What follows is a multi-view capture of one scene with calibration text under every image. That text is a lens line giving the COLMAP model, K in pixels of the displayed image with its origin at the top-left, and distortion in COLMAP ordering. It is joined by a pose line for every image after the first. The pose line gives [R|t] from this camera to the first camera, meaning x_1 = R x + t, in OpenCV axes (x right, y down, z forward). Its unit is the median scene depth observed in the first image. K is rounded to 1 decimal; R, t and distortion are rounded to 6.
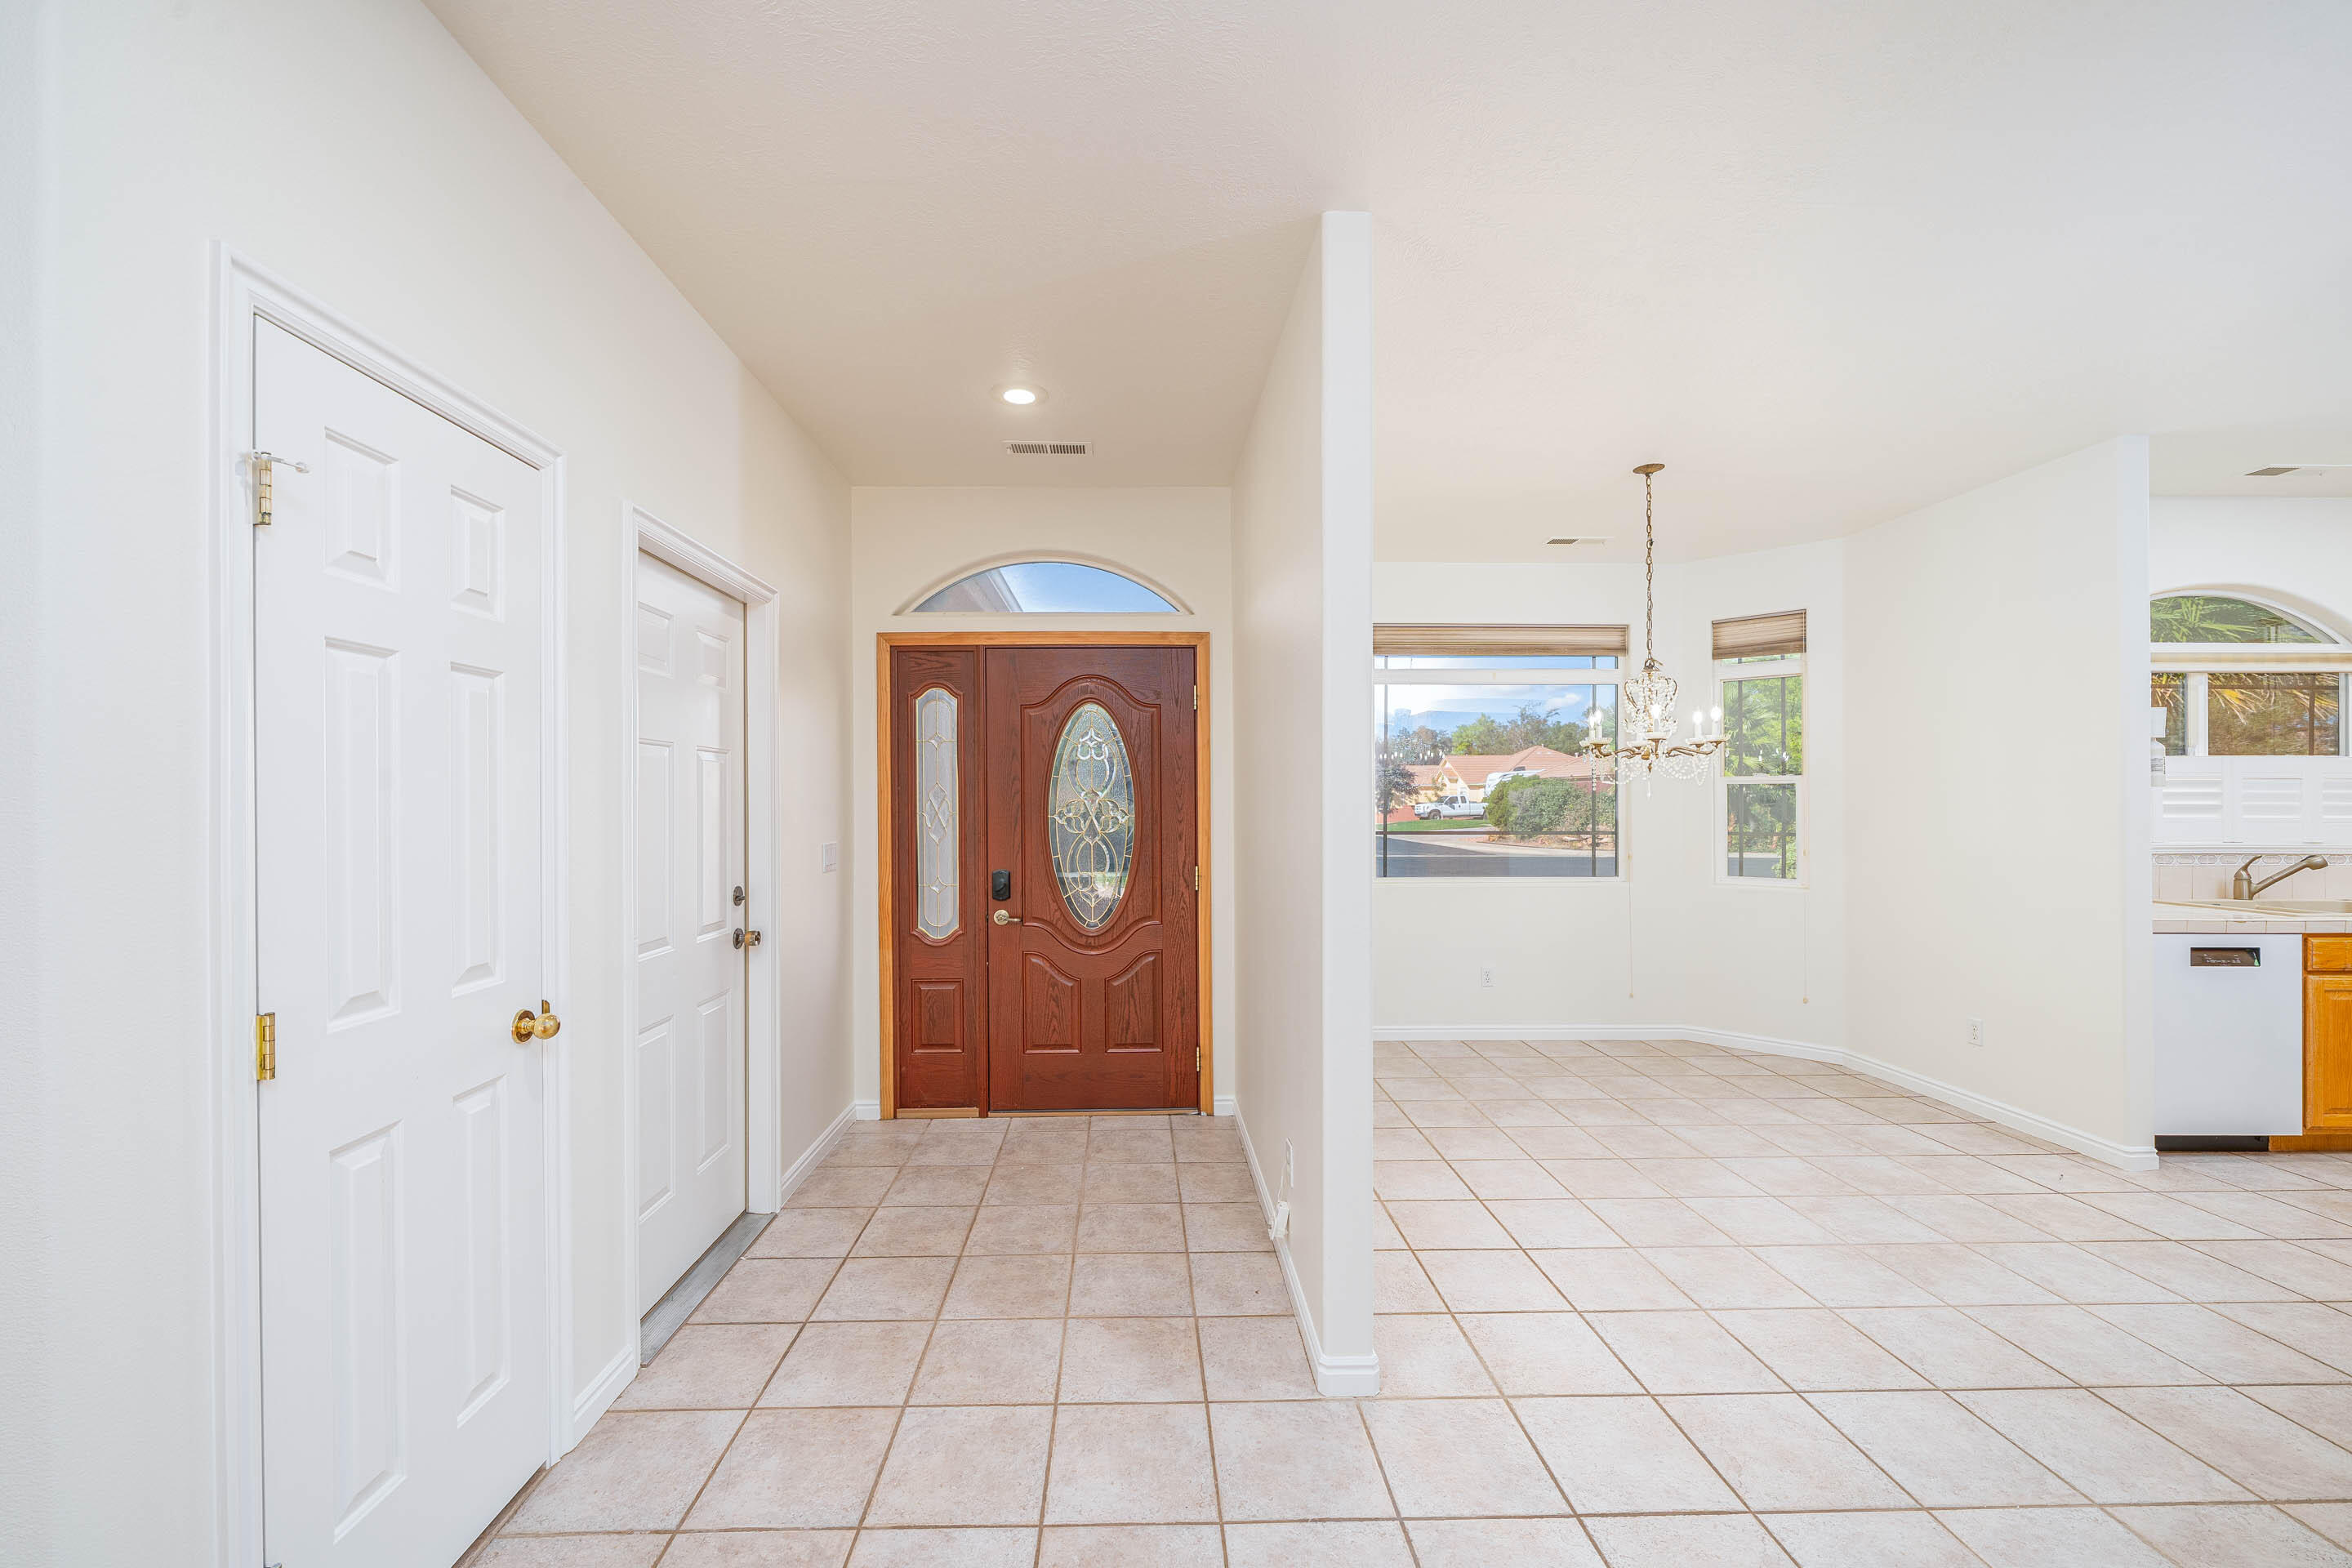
lens RADIAL K [[892.7, 0, 1142.7], [0, 892.7, 792.2], [0, 0, 1]] dist [0.000330, -0.000393]
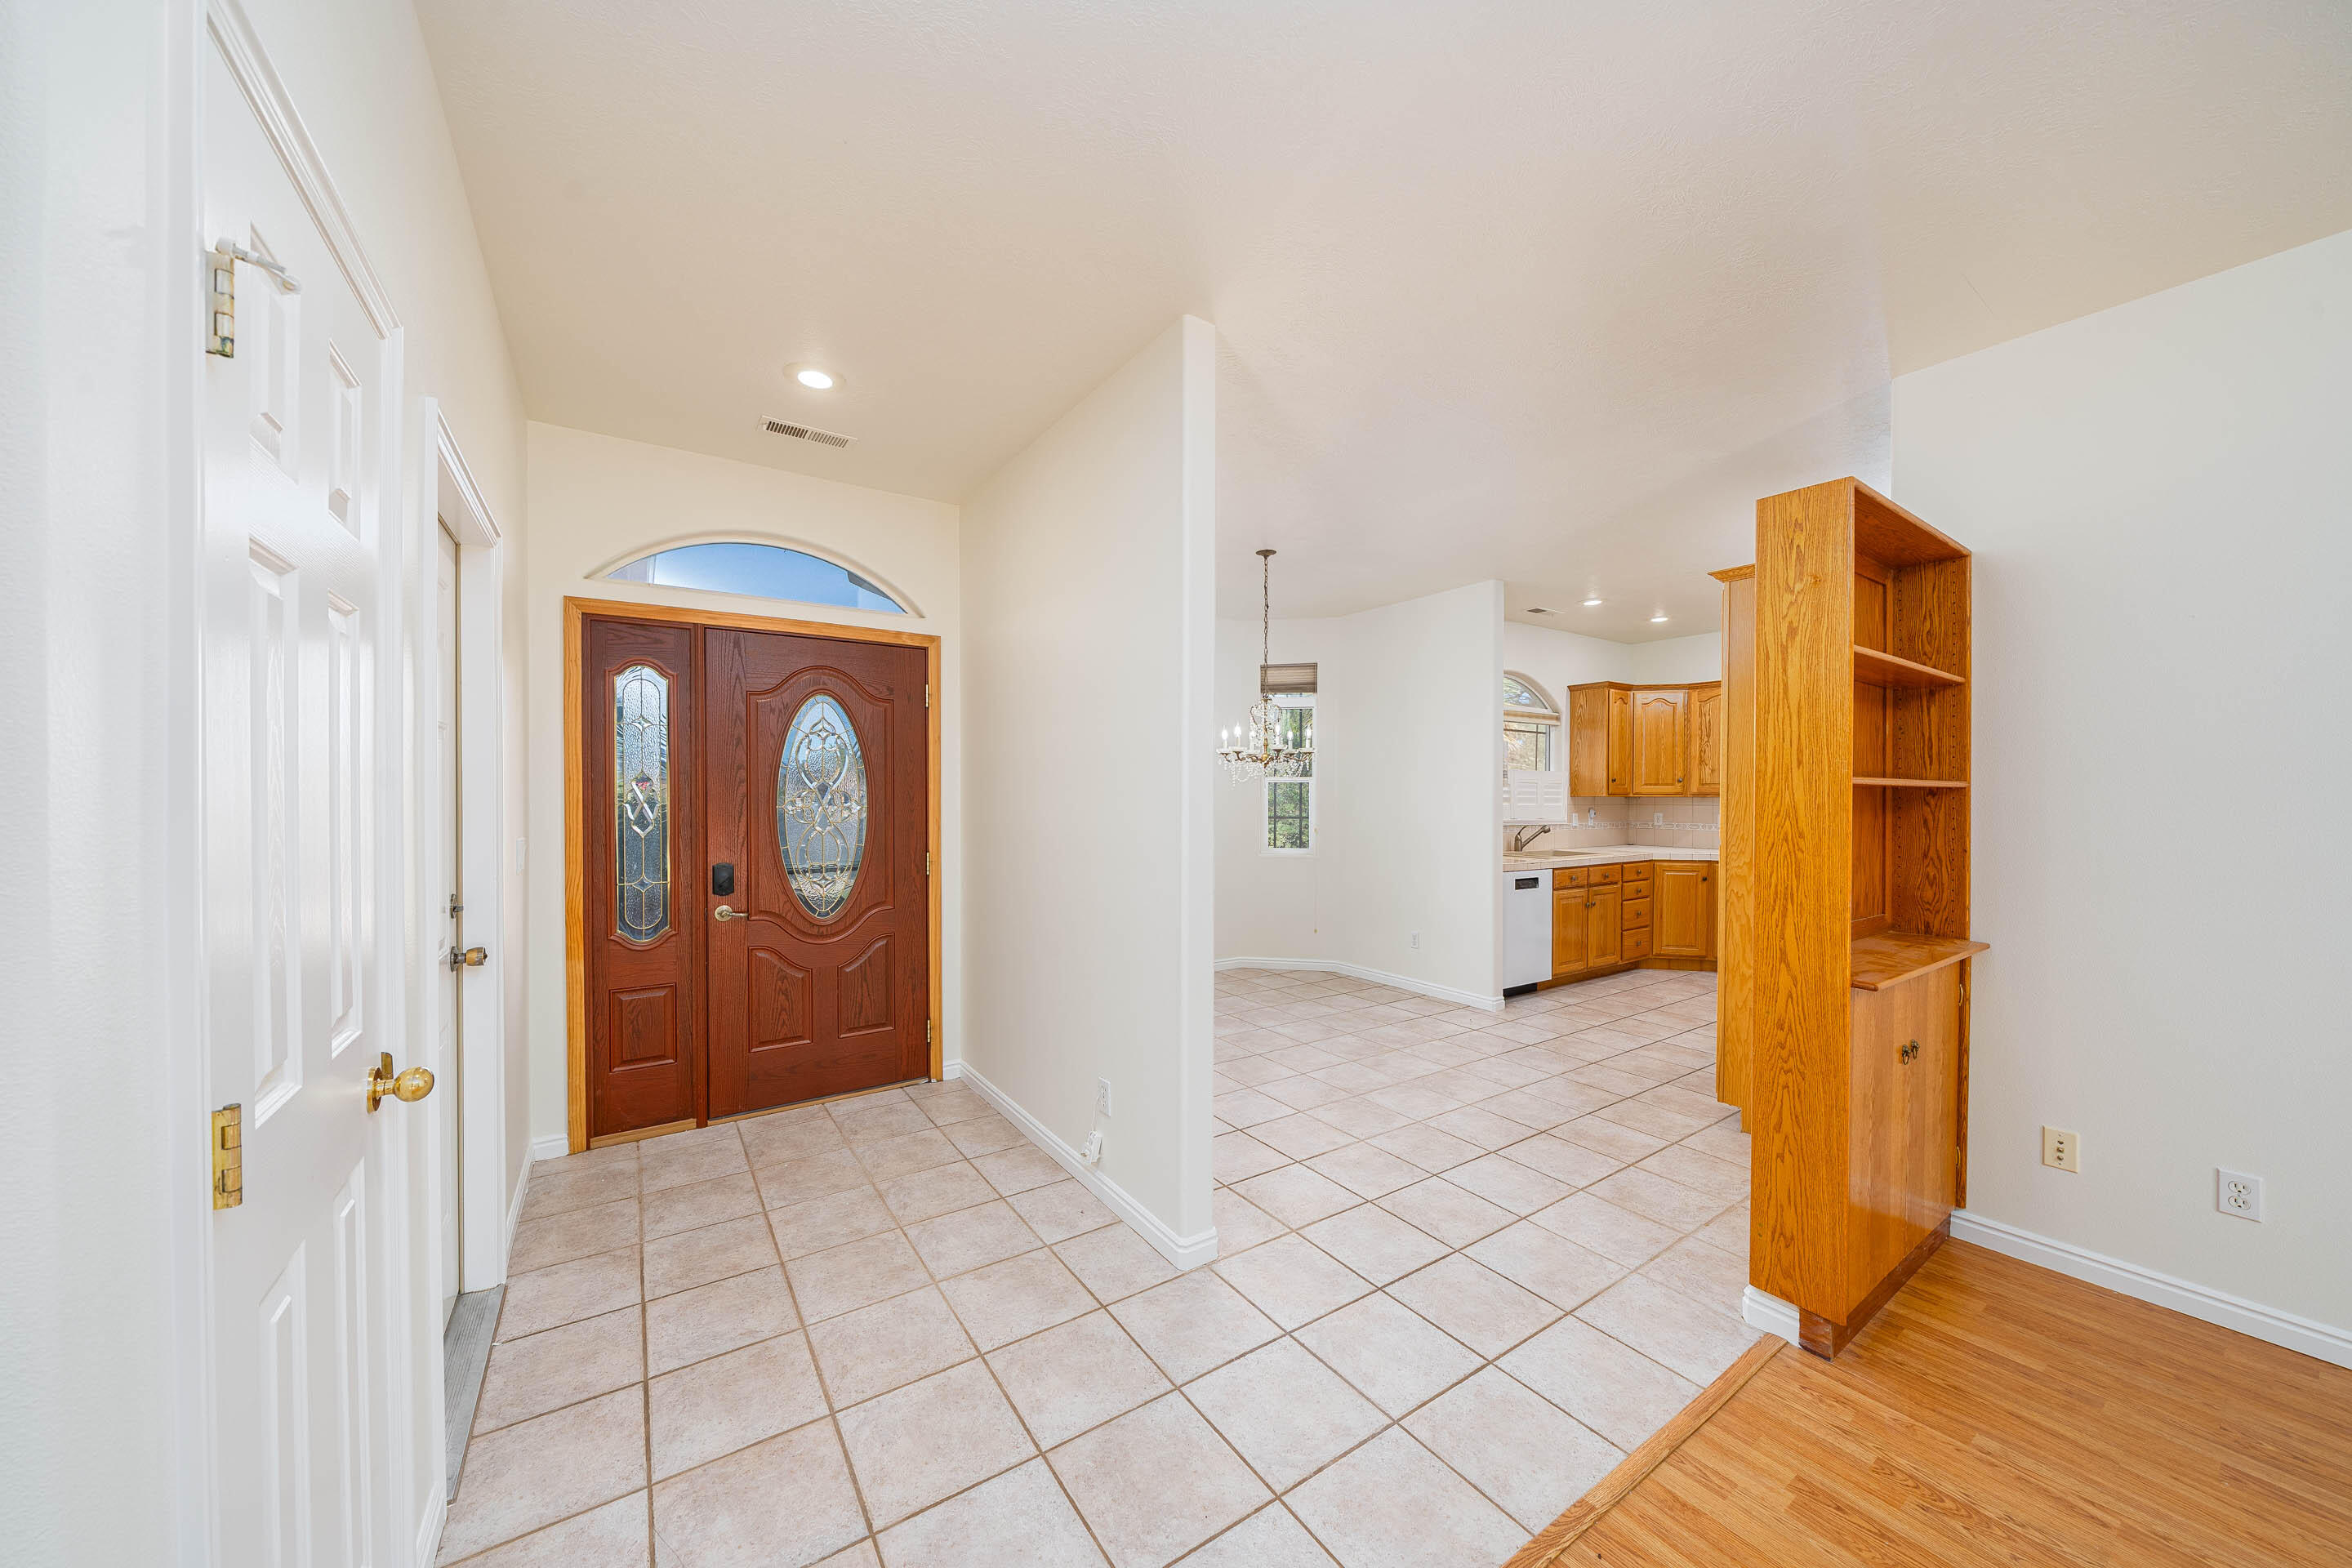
lens RADIAL K [[800.2, 0, 1122.3], [0, 800.2, 793.3], [0, 0, 1]] dist [-0.001572, -0.000237]
pose [[0.854346, 0.004785, 0.519682, -0.252847], [-0.009501, 0.999934, 0.006412, 0.002818], [-0.519618, -0.010415, 0.854335, 0.056575]]
